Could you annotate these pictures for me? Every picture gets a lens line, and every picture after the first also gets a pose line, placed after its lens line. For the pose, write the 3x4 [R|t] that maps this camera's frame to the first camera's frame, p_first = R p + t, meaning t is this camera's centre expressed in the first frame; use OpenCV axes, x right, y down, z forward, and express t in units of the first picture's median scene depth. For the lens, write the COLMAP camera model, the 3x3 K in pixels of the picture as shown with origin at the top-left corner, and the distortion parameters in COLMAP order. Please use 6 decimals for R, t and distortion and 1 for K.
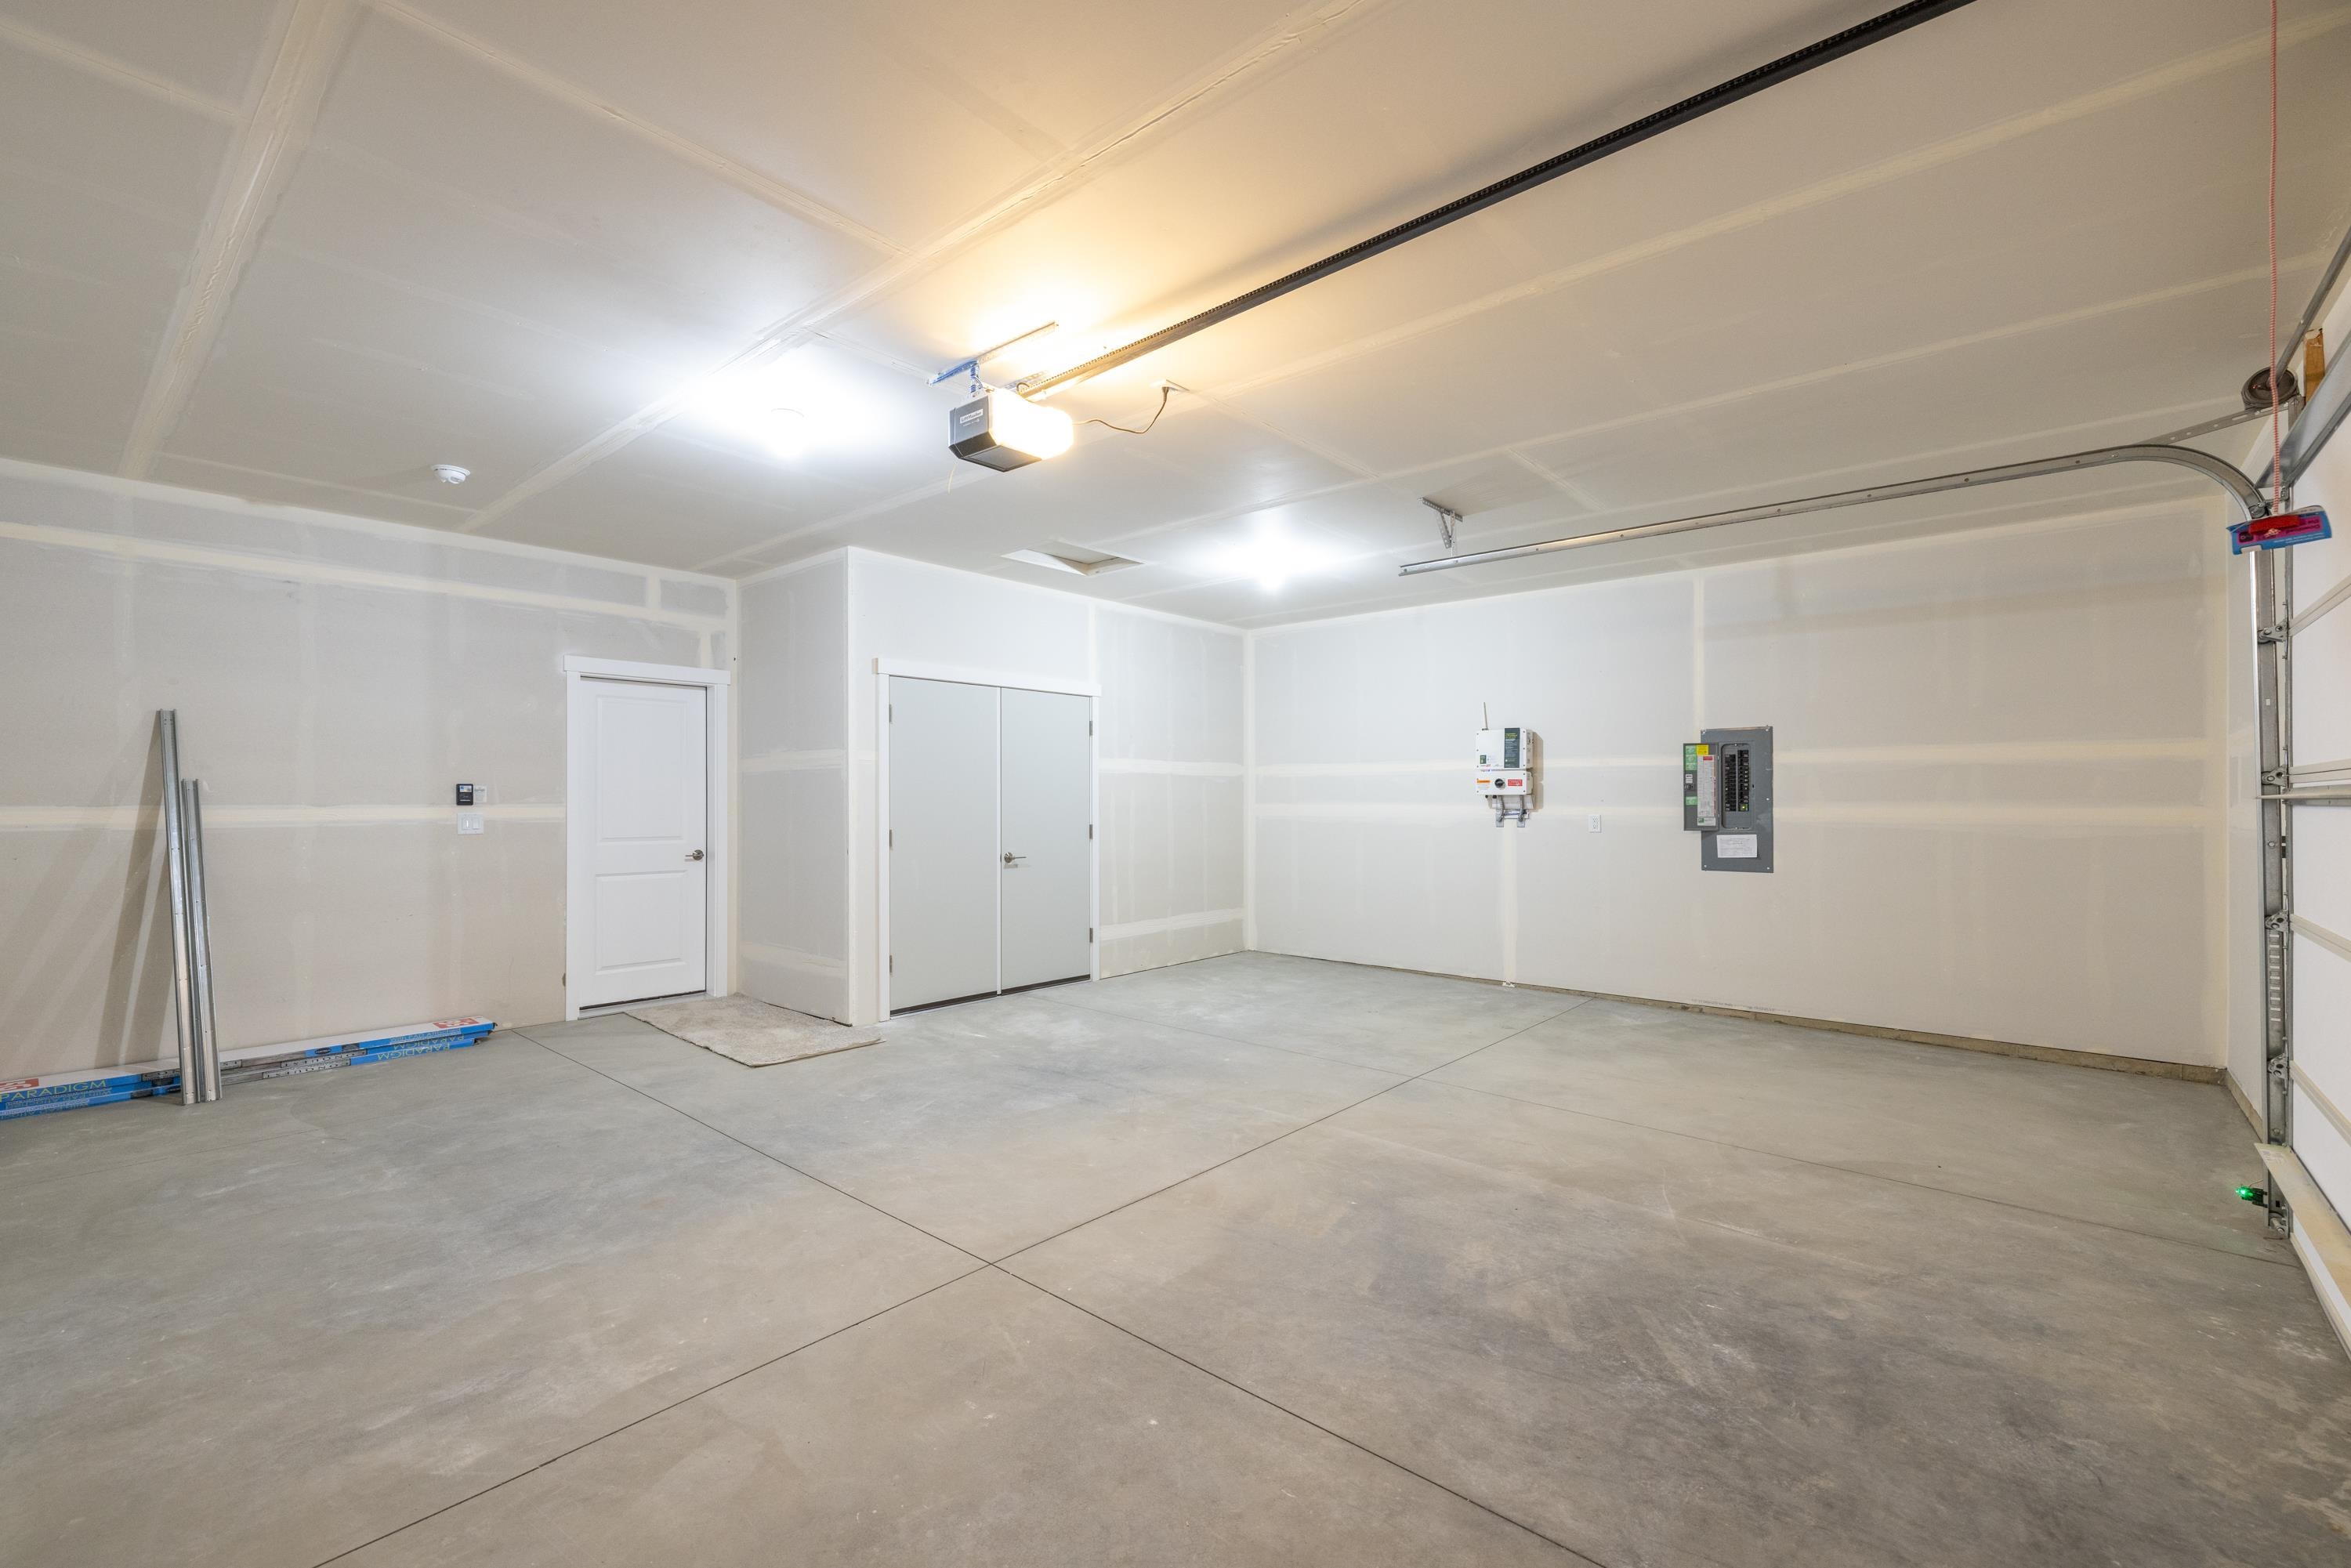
lens RADIAL K [[995.3, 0, 1175.9], [0, 995.3, 793.3], [0, 0, 1]] dist [-0.000825, 0.000102]
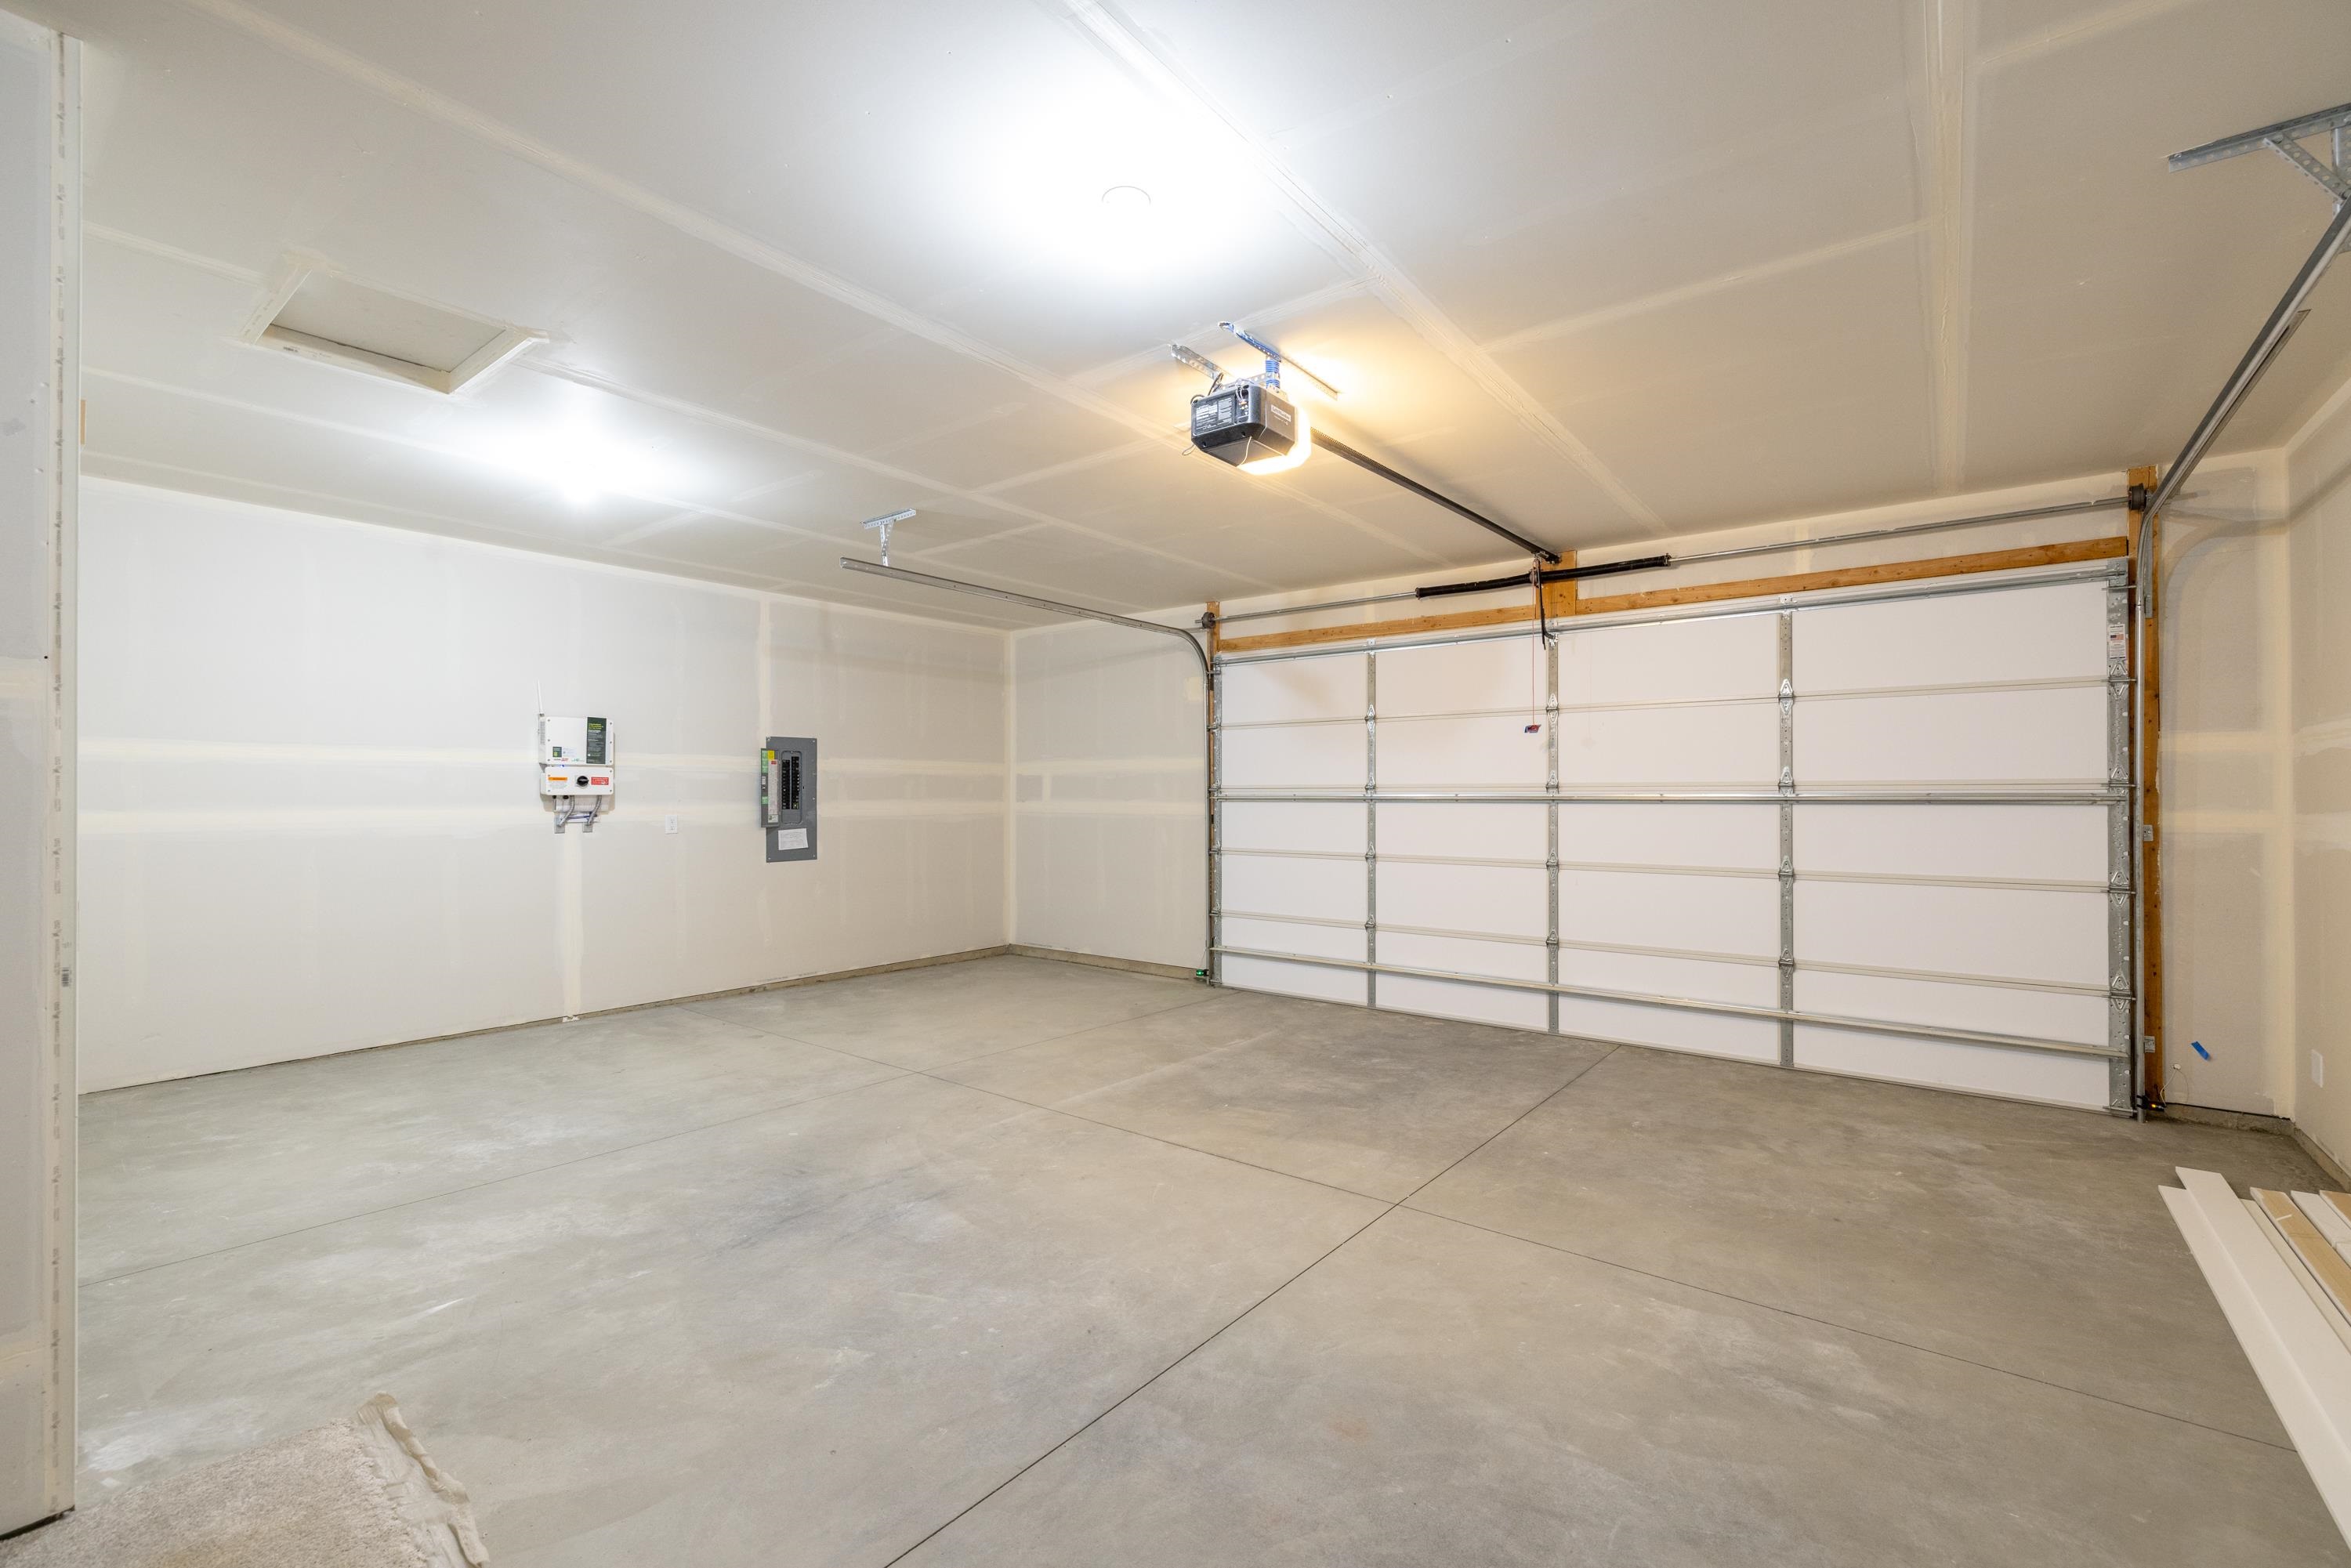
lens RADIAL K [[995.3, 0, 1174.7], [0, 995.3, 785.9], [0, 0, 1]] dist [-0.000825, 0.000102]
pose [[-0.039165, 0.006672, 0.999210, -0.948517], [-0.005829, 0.999959, -0.006906, -0.005832], [-0.999216, -0.006094, -0.039125, 0.923086]]
